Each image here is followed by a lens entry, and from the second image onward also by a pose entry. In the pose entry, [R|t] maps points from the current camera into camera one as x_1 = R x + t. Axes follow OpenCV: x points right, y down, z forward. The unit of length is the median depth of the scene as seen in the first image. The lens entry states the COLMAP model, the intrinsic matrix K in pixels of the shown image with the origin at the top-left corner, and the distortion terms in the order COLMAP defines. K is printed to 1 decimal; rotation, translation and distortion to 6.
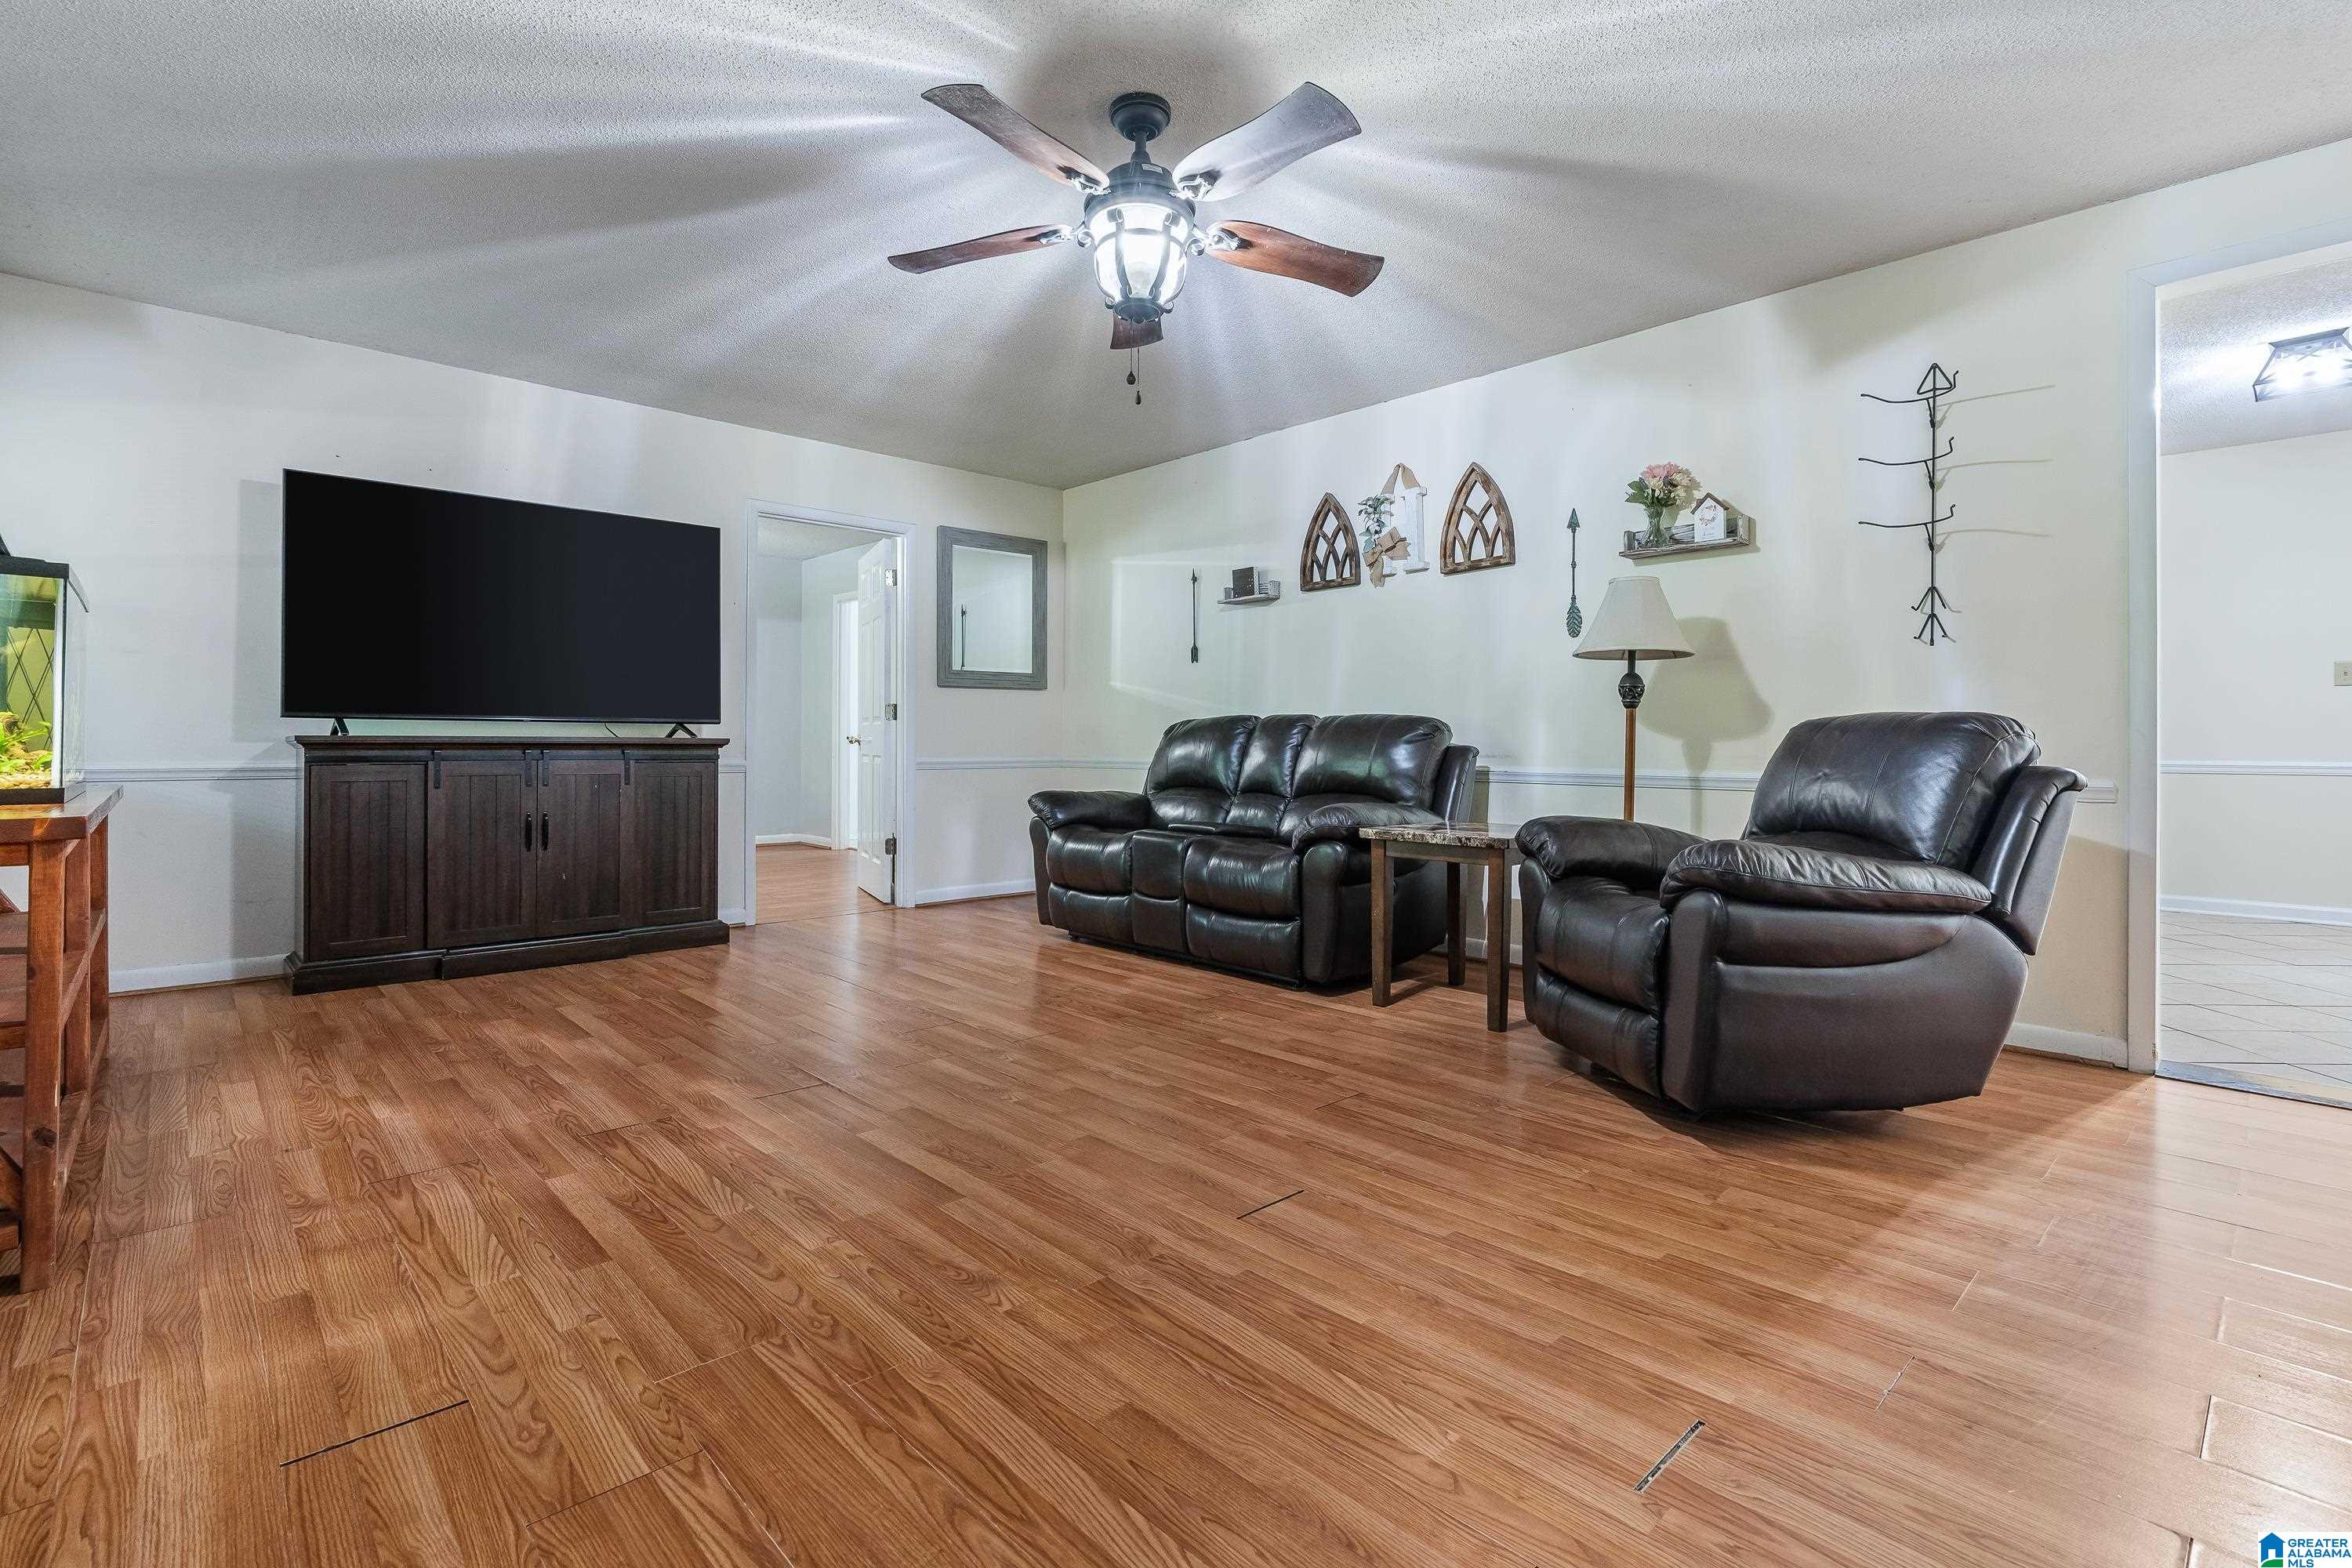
lens RADIAL K [[1075.3, 0, 1179.8], [0, 1075.3, 741.6], [0, 0, 1]] dist [-0.011960, 0.001085]
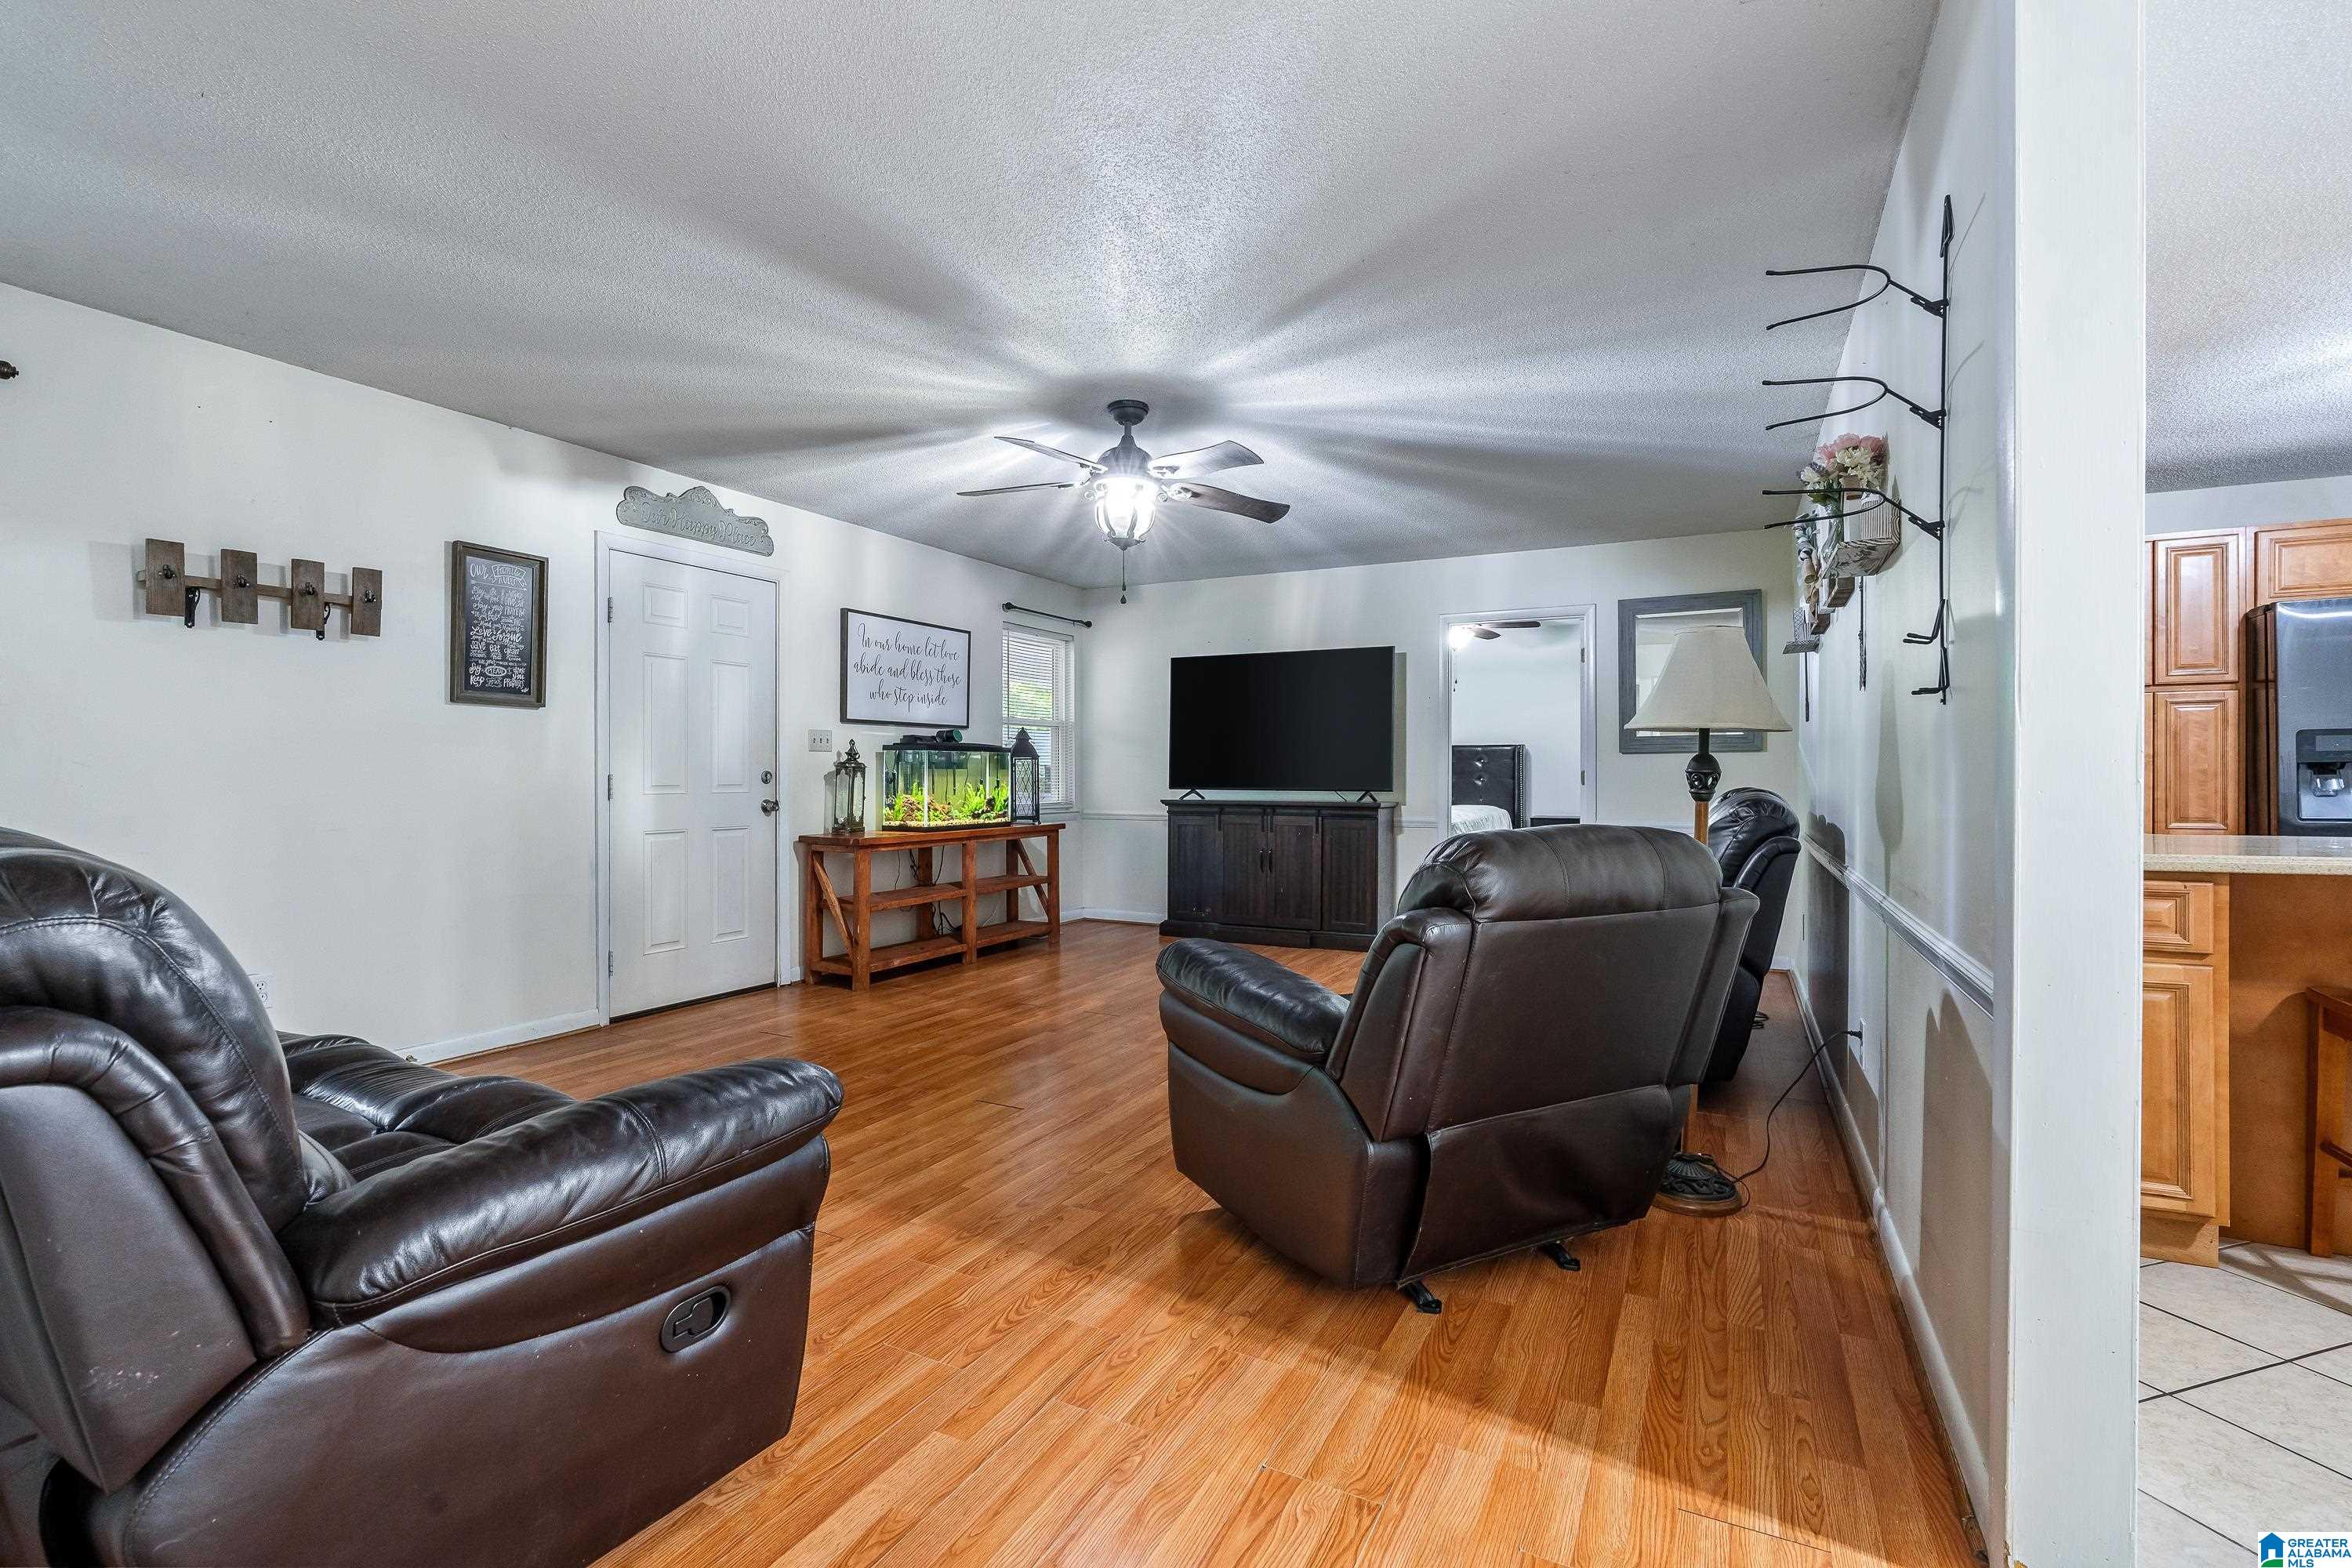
lens RADIAL K [[1067.1, 0, 1176.0], [0, 1067.1, 784.0], [0, 0, 1]] dist [-0.003634, 0.000606]
pose [[0.340041, 0.008276, -0.940374, 1.515809], [0.000670, 0.999959, 0.009042, -0.078489], [0.940410, -0.003704, 0.340021, 0.593697]]
